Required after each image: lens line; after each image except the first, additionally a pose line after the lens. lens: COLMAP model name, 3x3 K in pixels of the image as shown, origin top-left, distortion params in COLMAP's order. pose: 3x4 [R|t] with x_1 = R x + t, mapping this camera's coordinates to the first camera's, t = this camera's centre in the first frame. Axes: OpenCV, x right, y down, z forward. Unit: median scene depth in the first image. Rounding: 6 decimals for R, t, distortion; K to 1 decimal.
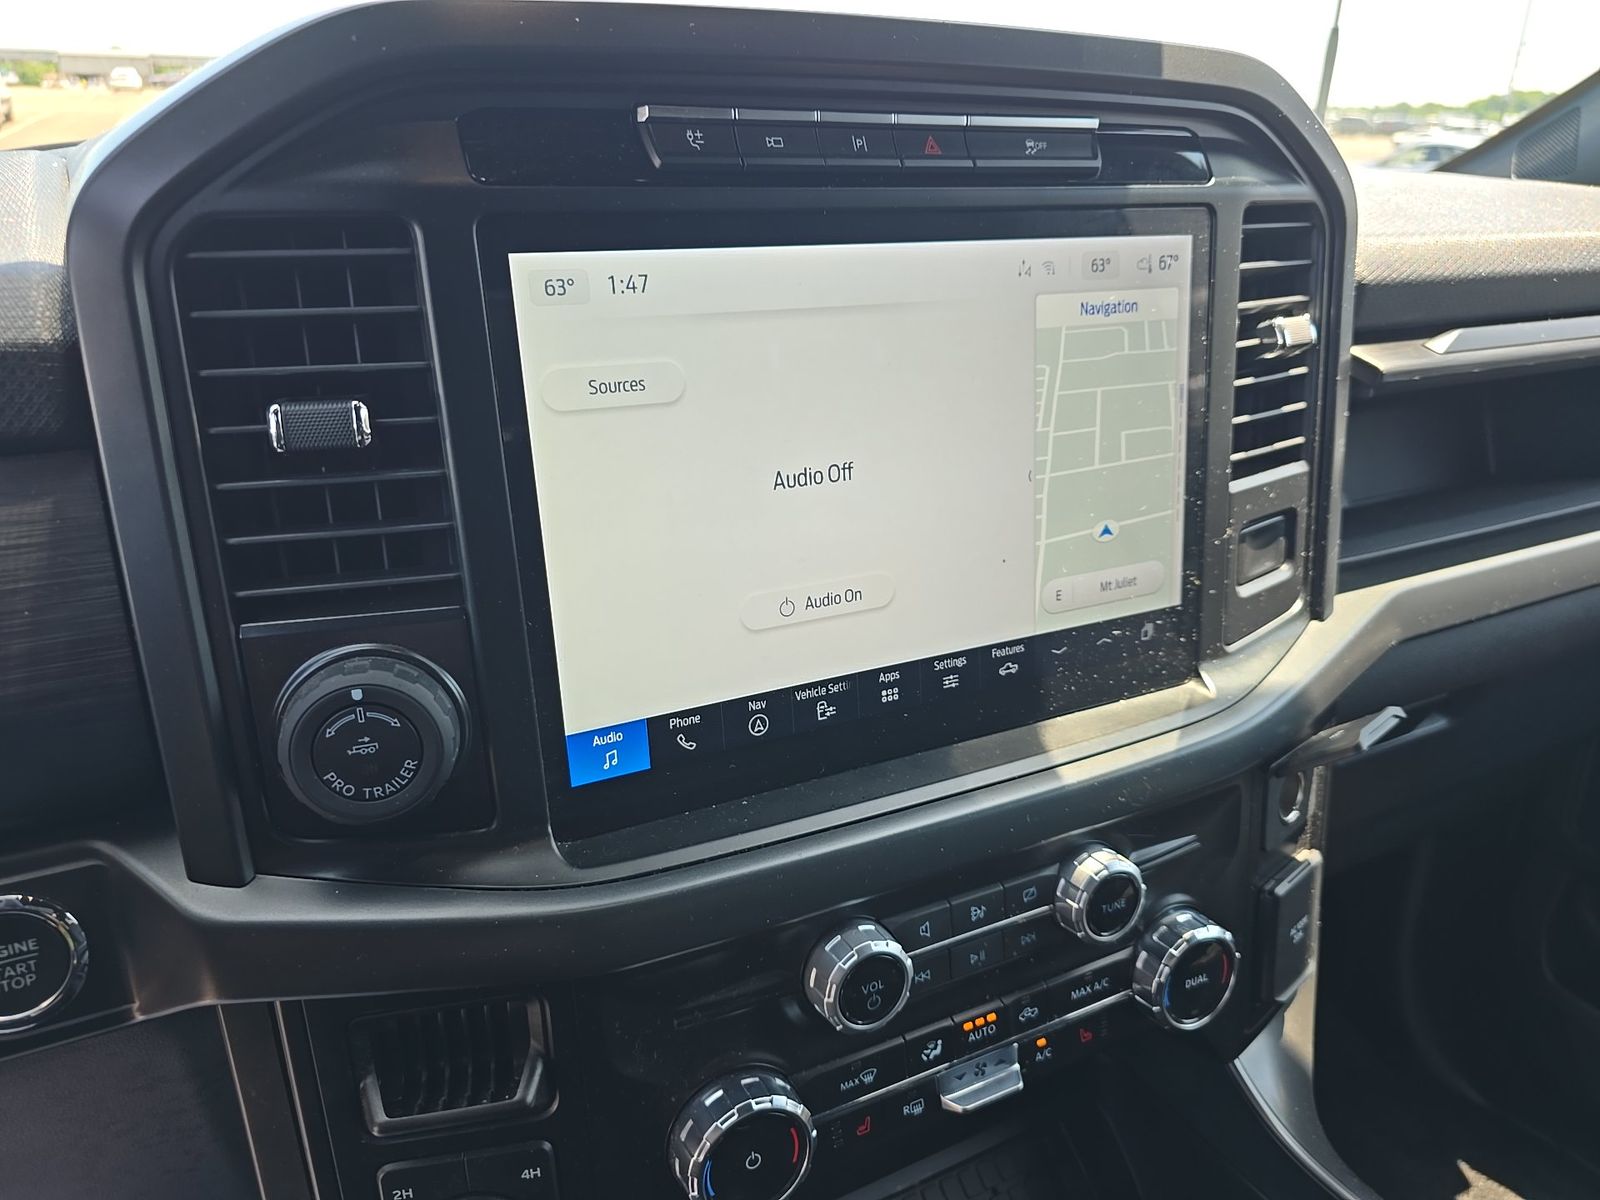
lens RADIAL K [[1100.9, 0, 794.2], [0, 1100.9, 601.6], [0, 0, 1]] dist [0.024326, -0.009524]
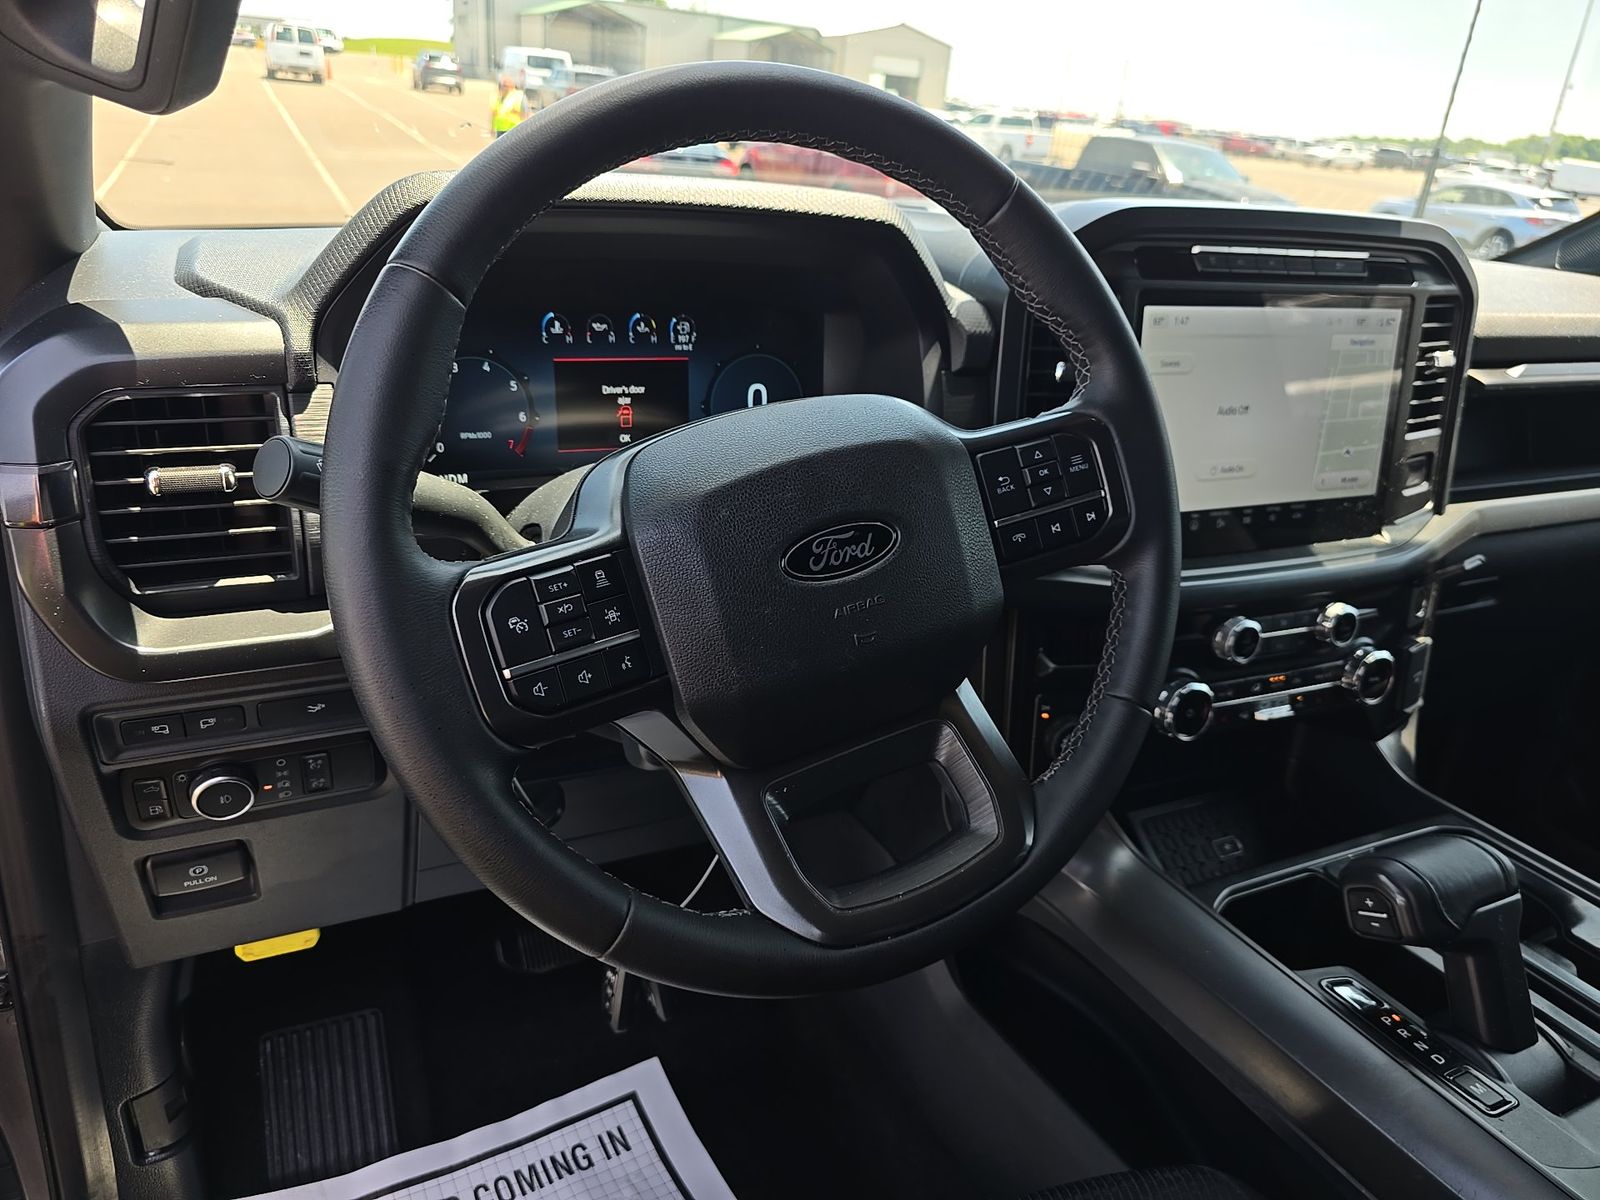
lens RADIAL K [[1100.9, 0, 799.3], [0, 1100.9, 603.3], [0, 0, 1]] dist [0.024326, -0.009524]
pose [[0.997683, 0.068027, 0.000126, -0.671350], [-0.068026, 0.997656, 0.007406, 0.254621], [0.000378, -0.007397, 0.999973, -0.987523]]
